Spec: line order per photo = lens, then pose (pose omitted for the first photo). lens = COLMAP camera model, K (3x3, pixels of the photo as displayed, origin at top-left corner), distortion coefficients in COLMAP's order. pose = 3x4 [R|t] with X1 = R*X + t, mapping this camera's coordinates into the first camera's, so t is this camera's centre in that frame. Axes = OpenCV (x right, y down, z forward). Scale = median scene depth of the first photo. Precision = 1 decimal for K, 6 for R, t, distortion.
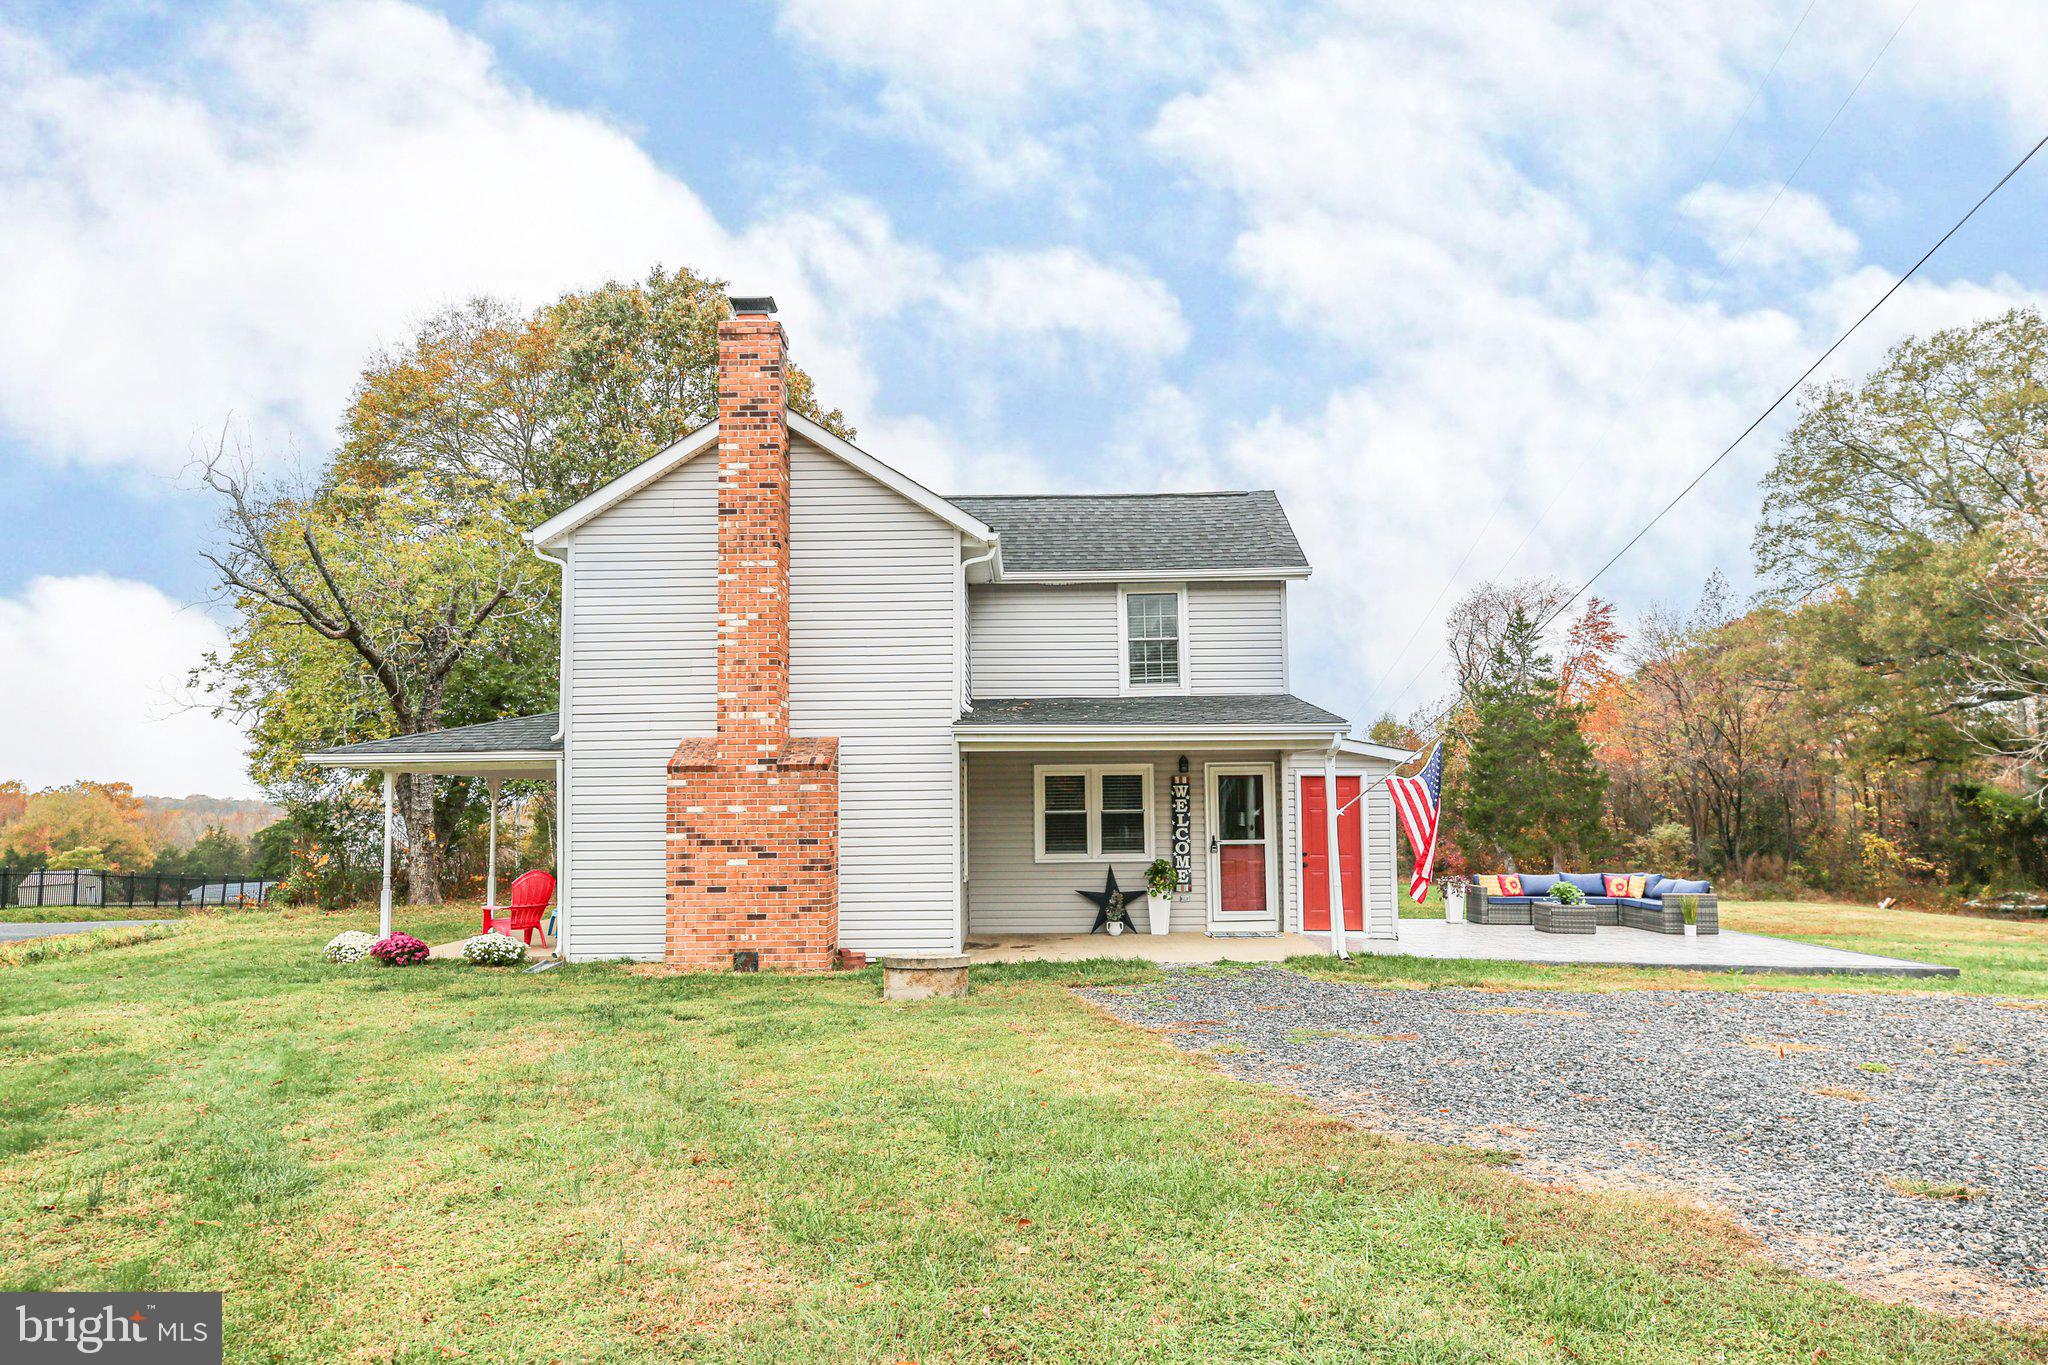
lens RADIAL K [[1526.3, 0, 1024.0], [0, 1526.3, 682.5], [0, 0, 1]] dist [0.005424, 0.006847]
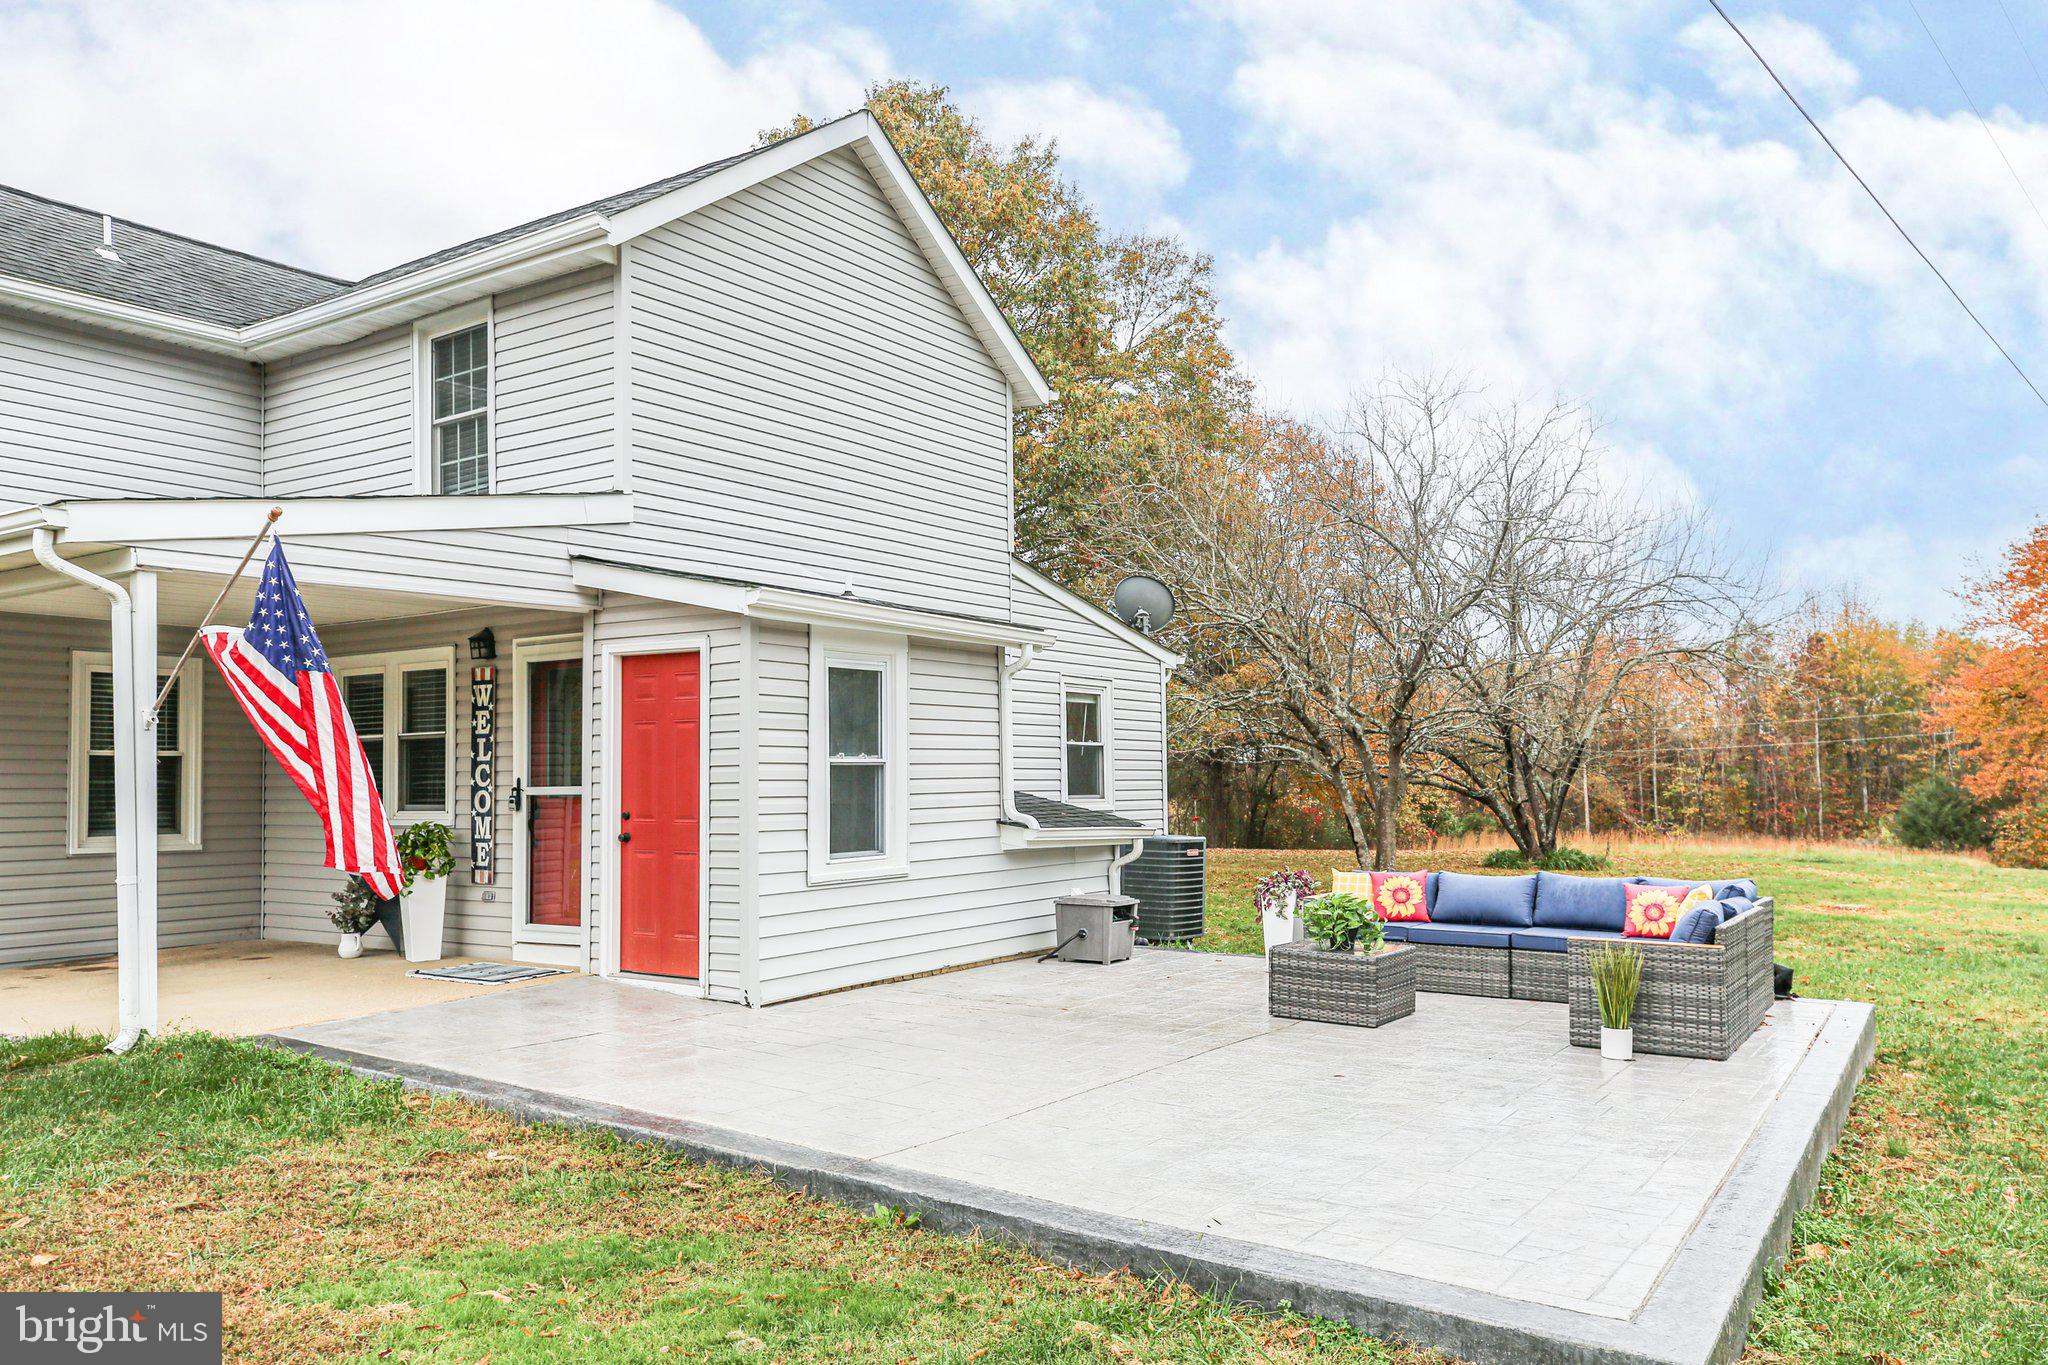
lens RADIAL K [[1575.9, 0, 1016.3], [0, 1575.9, 729.4], [0, 0, 1]] dist [0.009637, 0.002639]
pose [[0.814258, -0.018887, -0.580196, 0.575412], [0.051377, 0.997893, 0.039618, 0.071177], [0.578226, -0.062068, 0.813513, 0.663308]]
